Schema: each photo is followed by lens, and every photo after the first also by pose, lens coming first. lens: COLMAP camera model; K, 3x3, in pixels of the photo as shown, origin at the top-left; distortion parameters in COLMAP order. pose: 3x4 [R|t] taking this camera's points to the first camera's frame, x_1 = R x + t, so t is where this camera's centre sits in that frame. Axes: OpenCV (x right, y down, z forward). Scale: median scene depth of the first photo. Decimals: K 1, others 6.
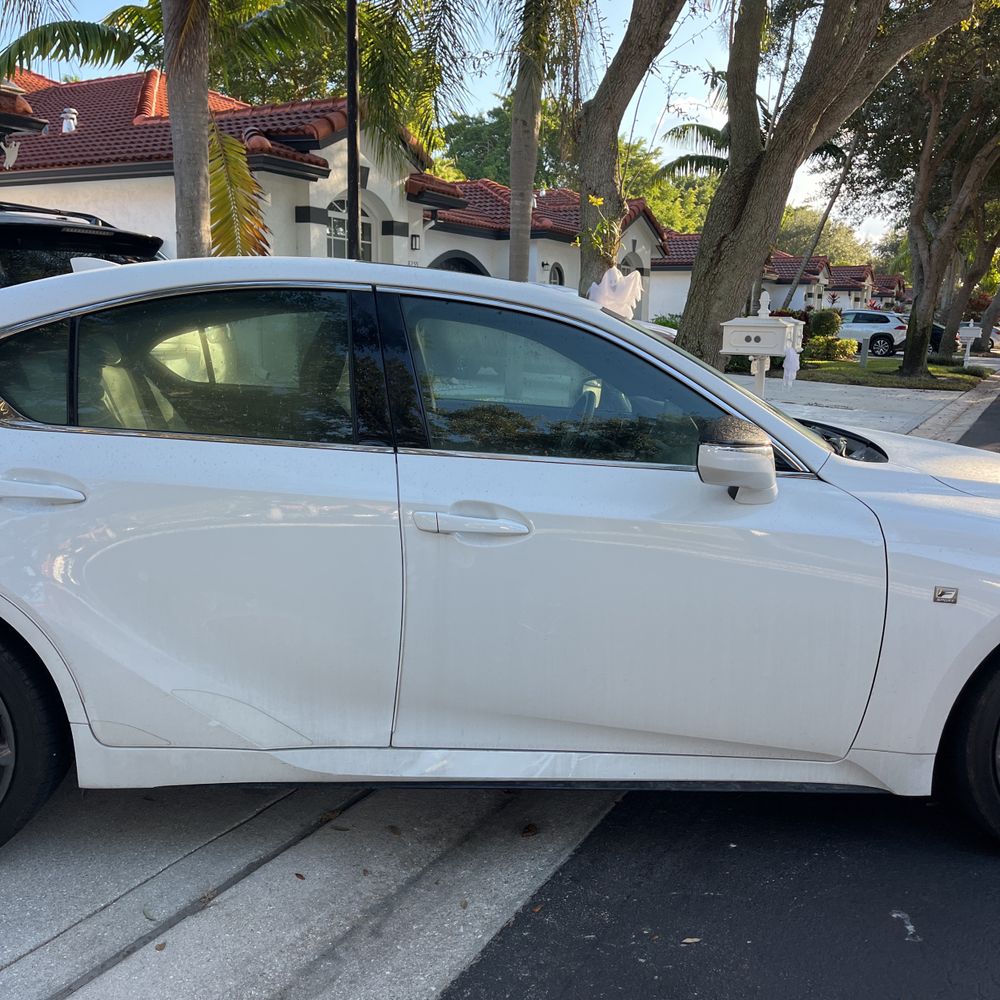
lens RADIAL K [[1019.0, 0, 510.0], [0, 1019.0, 502.0], [0, 0, 1]] dist [0.021923, -0.000294]
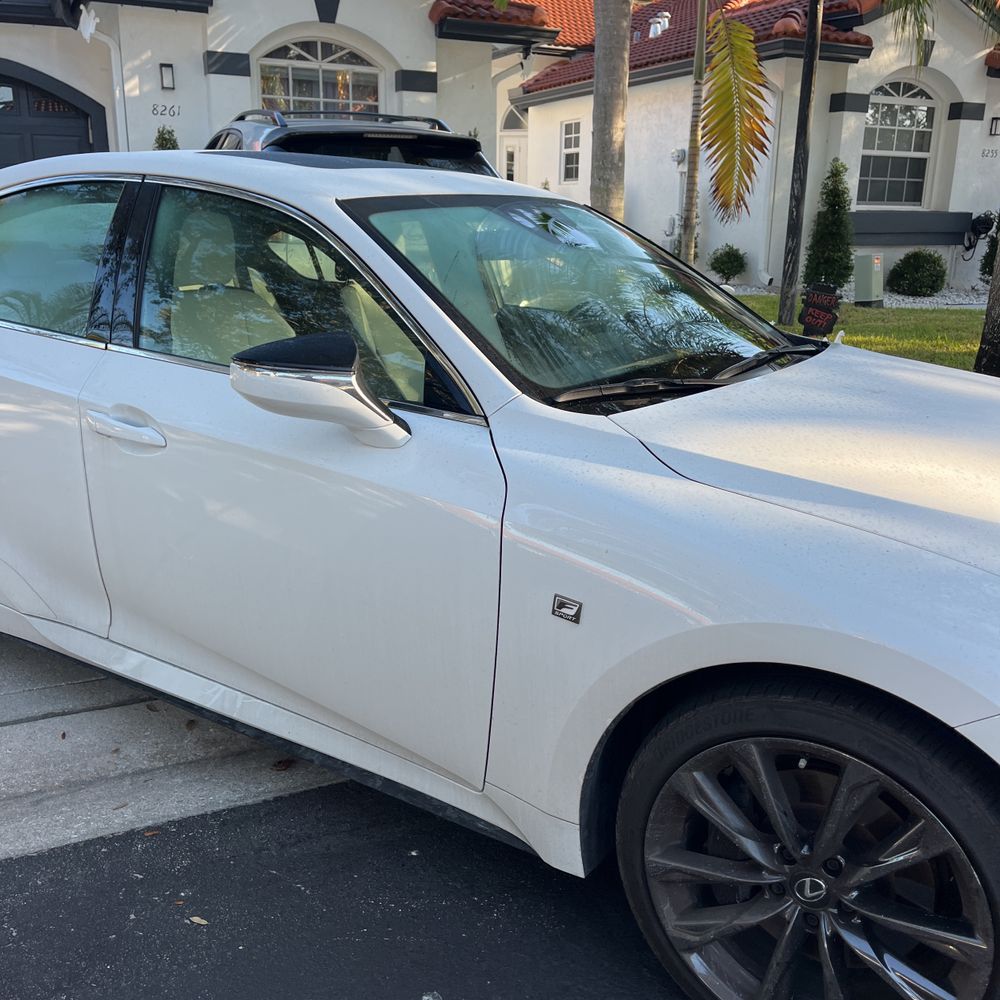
lens RADIAL K [[1020.4, 0, 500.1], [0, 1020.4, 509.4], [0, 0, 1]] dist [0.020297, -0.004171]
pose [[0.802648, 0.158276, -0.575069, 0.160720], [-0.102912, 0.986439, 0.127858, -0.012662], [0.587508, -0.043444, 0.808052, 0.084742]]
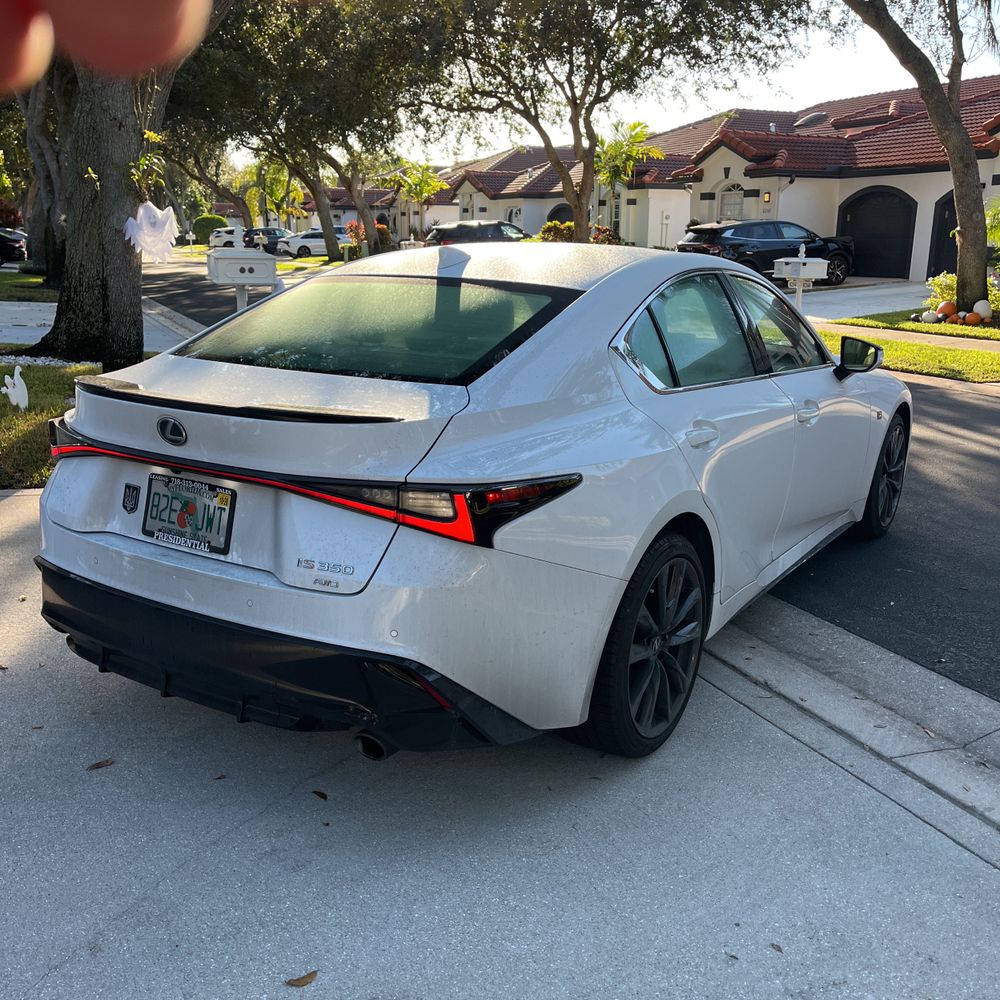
lens RADIAL K [[1012.6, 0, 520.2], [0, 1012.6, 499.0], [0, 0, 1]] dist [0.037841, -0.033090]
pose [[0.591943, -0.211820, 0.777647, -0.329669], [0.140393, 0.977195, 0.159308, -0.035028], [-0.793658, 0.014875, 0.608182, 0.070826]]
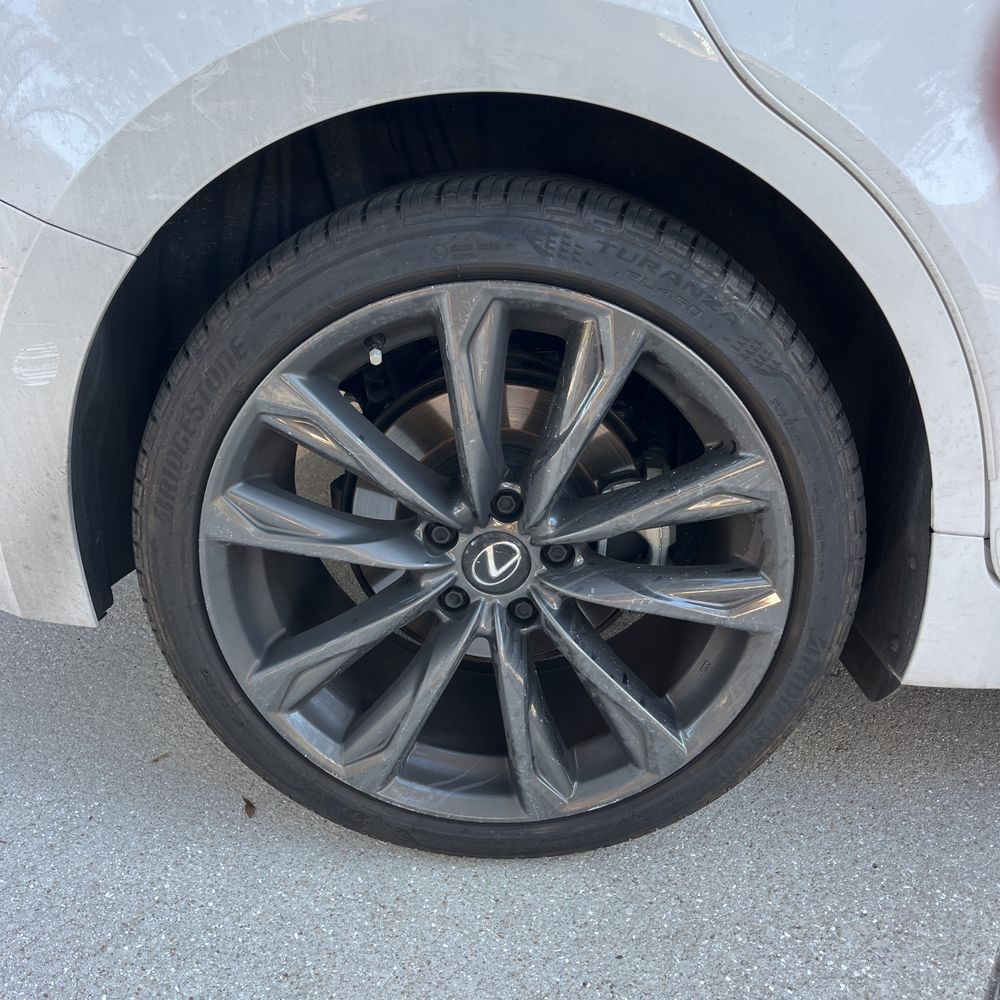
lens RADIAL K [[1002.3, 0, 500.0], [0, 1002.3, 500.0], [0, 0, 1]] dist [0.011845, -0.000271]
pose [[0.993670, 0.015665, -0.111238, -0.109591], [0.007155, 0.979393, 0.201835, 0.025375], [0.112107, -0.201354, 0.973082, 0.123214]]
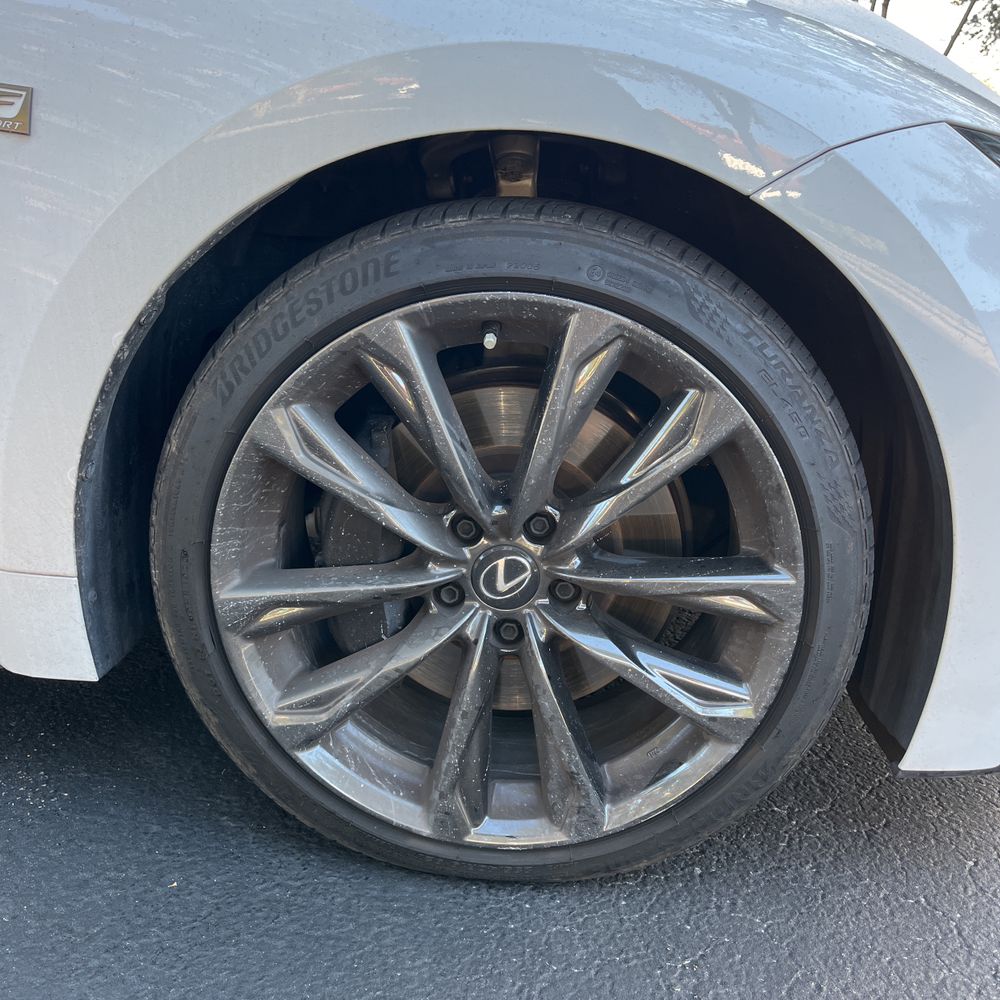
lens RADIAL K [[1014.2, 0, 504.0], [0, 1014.2, 496.7], [0, 0, 1]] dist [0.042335, -0.055400]
pose [[0.991435, 0.076792, -0.105643, 0.131288], [-0.064356, 0.991107, 0.116466, 0.034710], [0.113647, -0.108669, 0.987560, 0.138023]]
